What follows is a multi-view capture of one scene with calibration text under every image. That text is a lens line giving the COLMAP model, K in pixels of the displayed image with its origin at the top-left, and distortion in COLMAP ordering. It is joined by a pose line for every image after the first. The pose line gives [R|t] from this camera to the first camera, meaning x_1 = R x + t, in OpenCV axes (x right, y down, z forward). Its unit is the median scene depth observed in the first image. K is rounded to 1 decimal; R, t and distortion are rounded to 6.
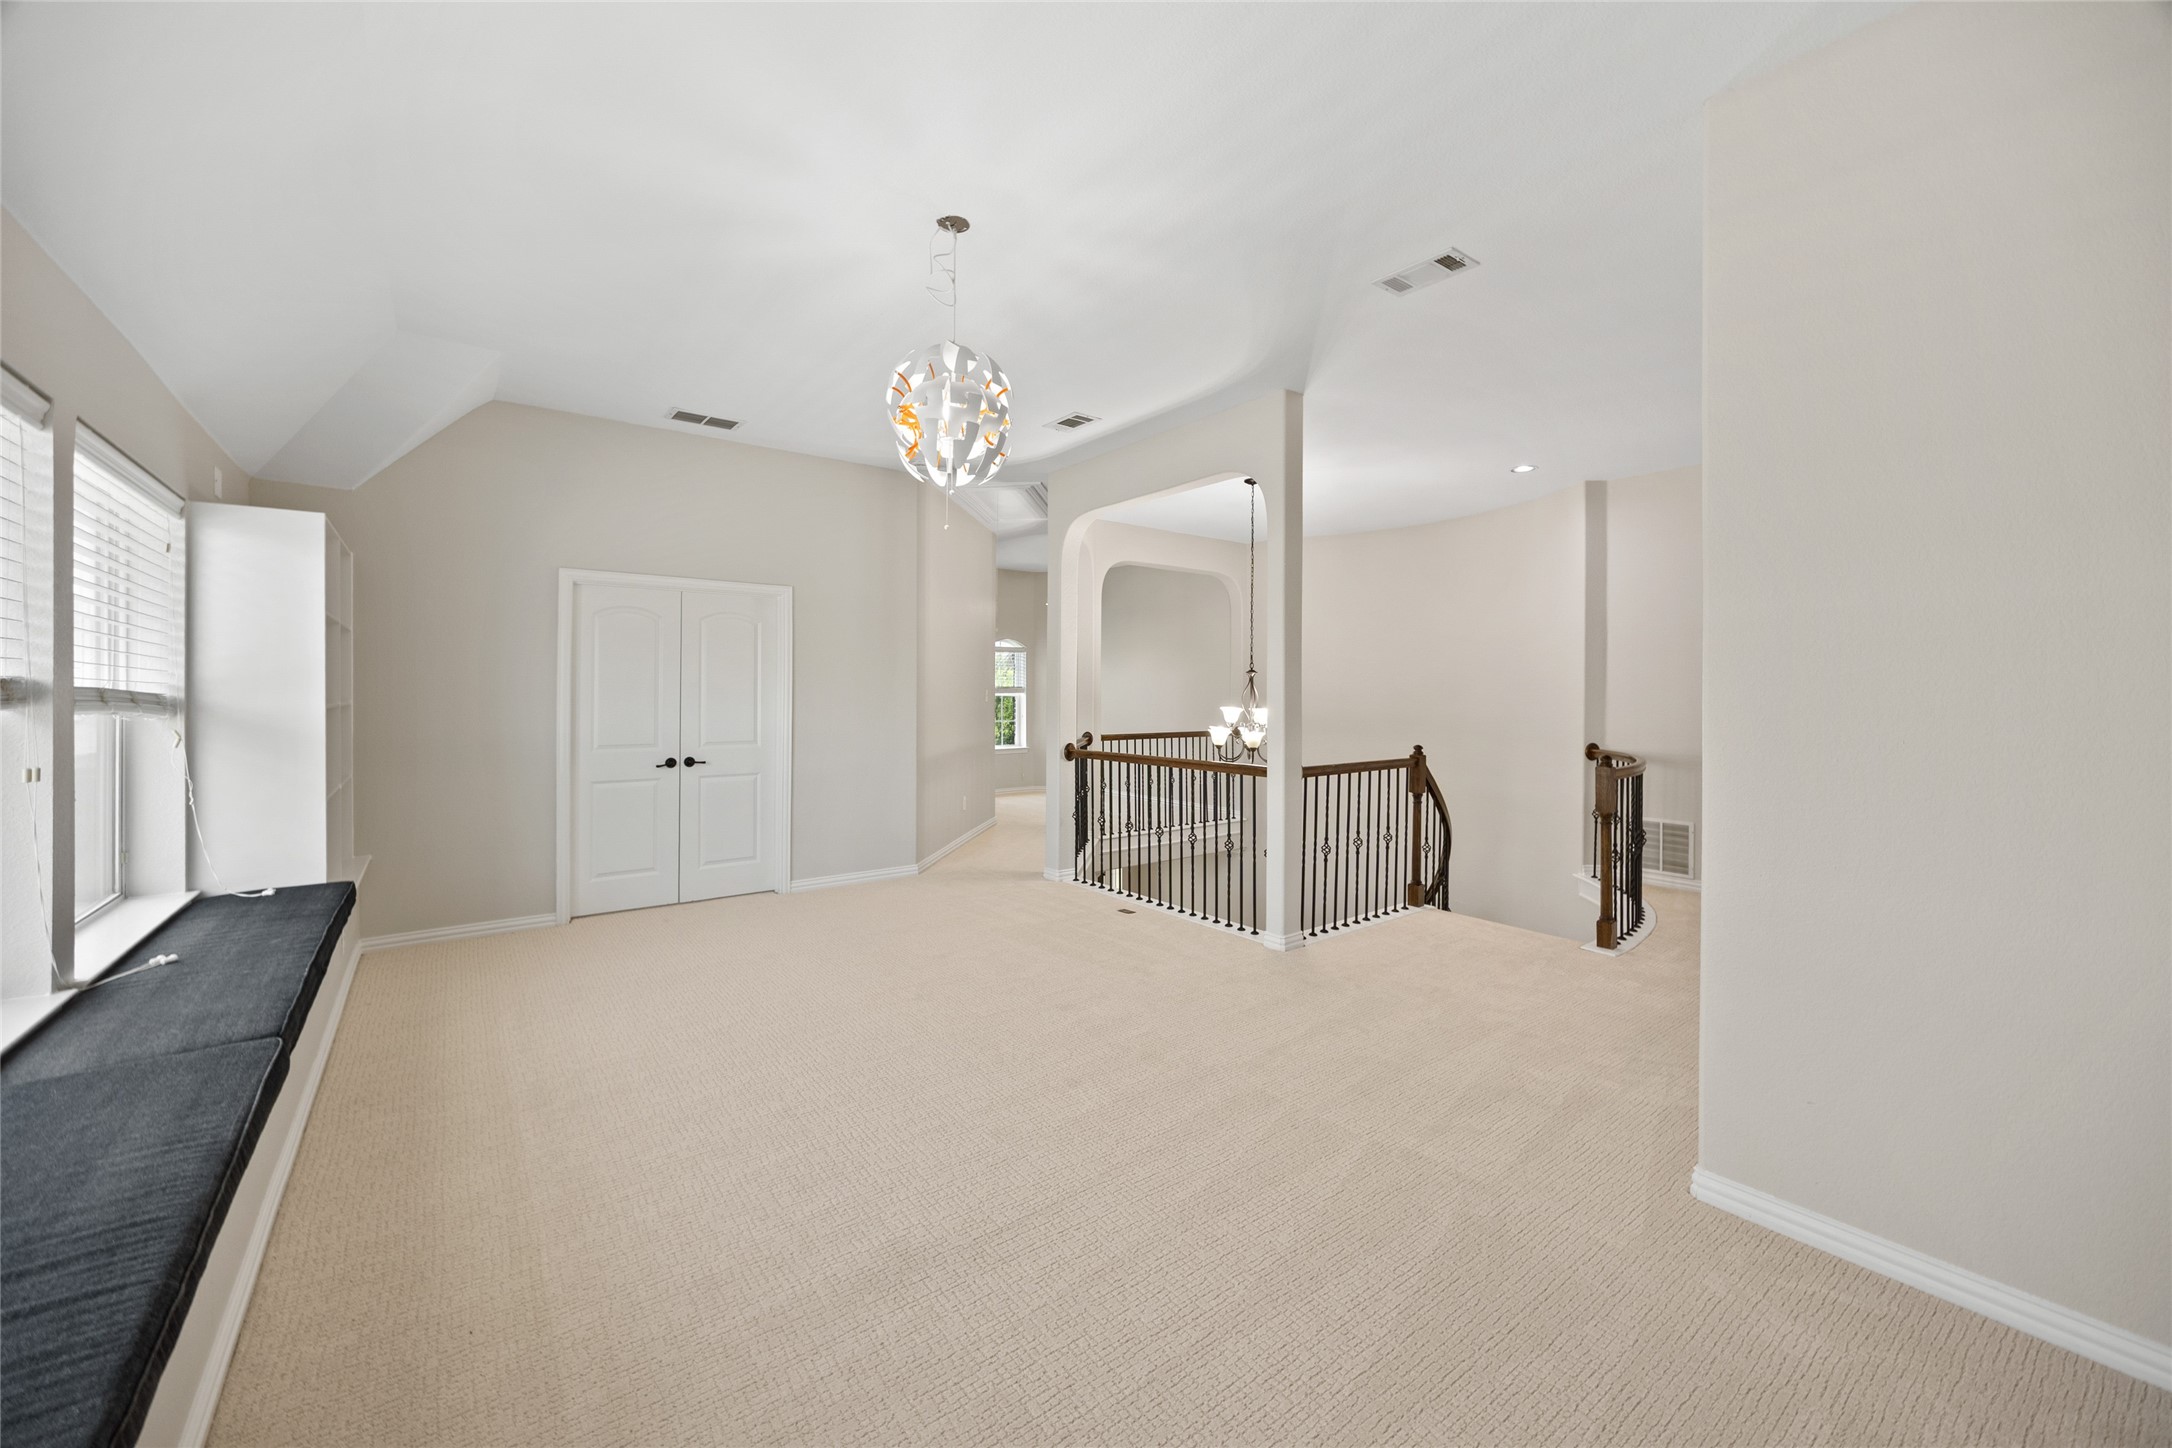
lens RADIAL K [[845.4, 0, 1088.3], [0, 845.4, 679.5], [0, 0, 1]] dist [-0.002316, 0.000058]
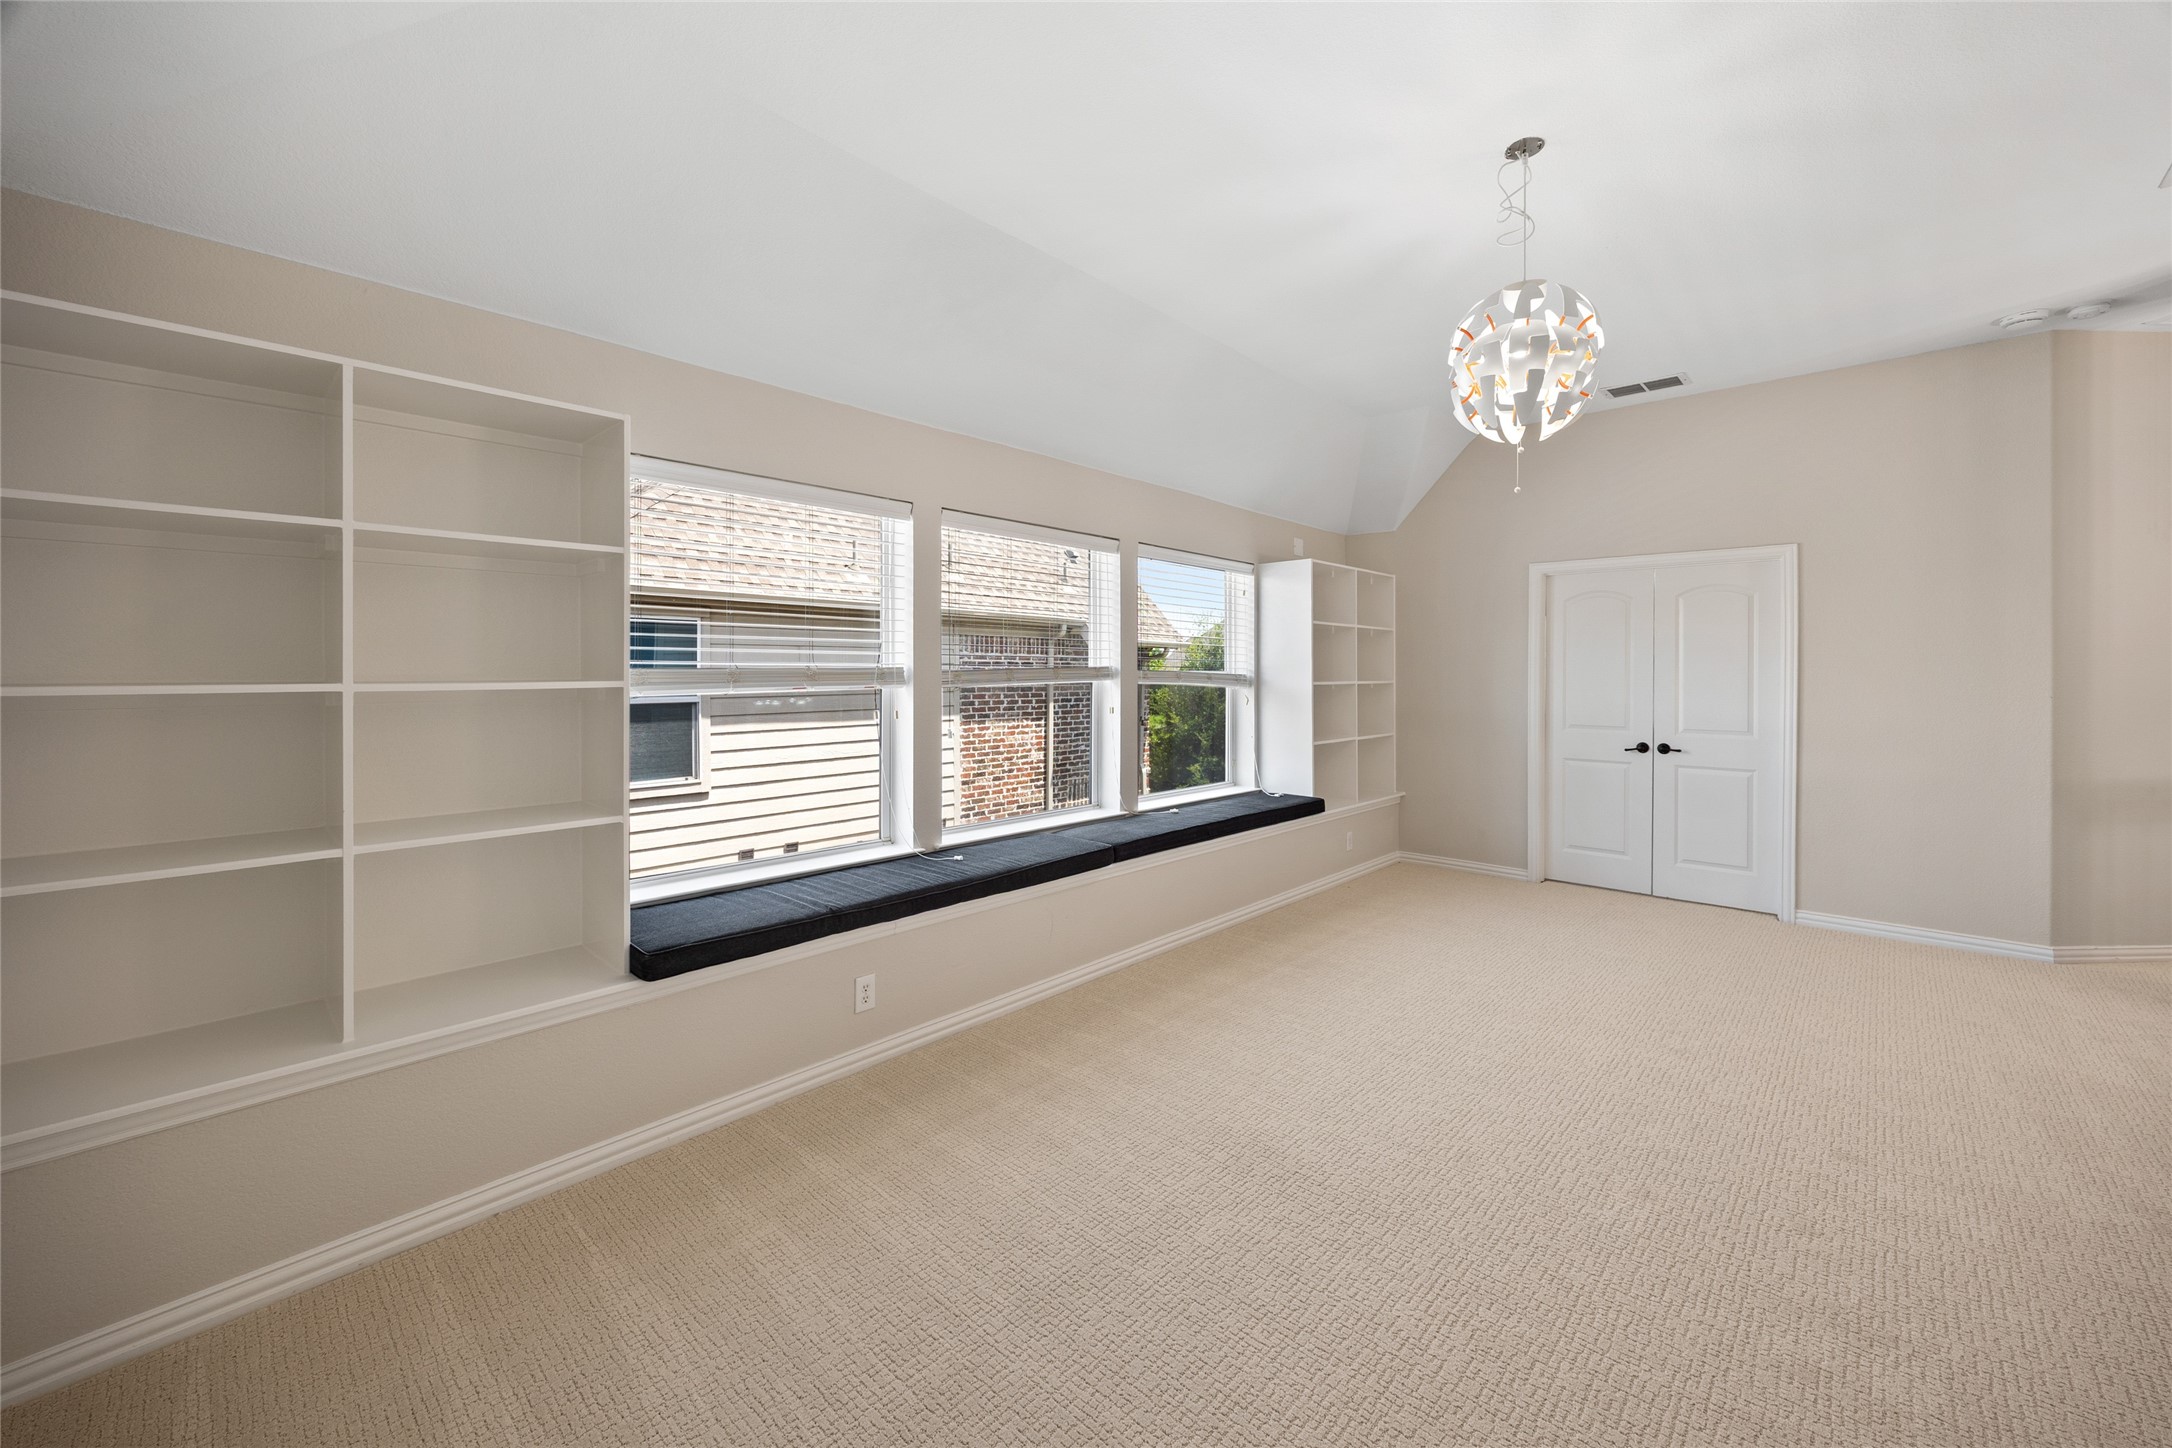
lens RADIAL K [[839.0, 0, 1090.2], [0, 839.0, 669.6], [0, 0, 1]] dist [0.000597, 0.000072]
pose [[0.168635, -0.004313, -0.985669, 0.368866], [0.012452, 0.999920, -0.002245, 0.003591], [0.985600, -0.011895, 0.168676, 0.229712]]
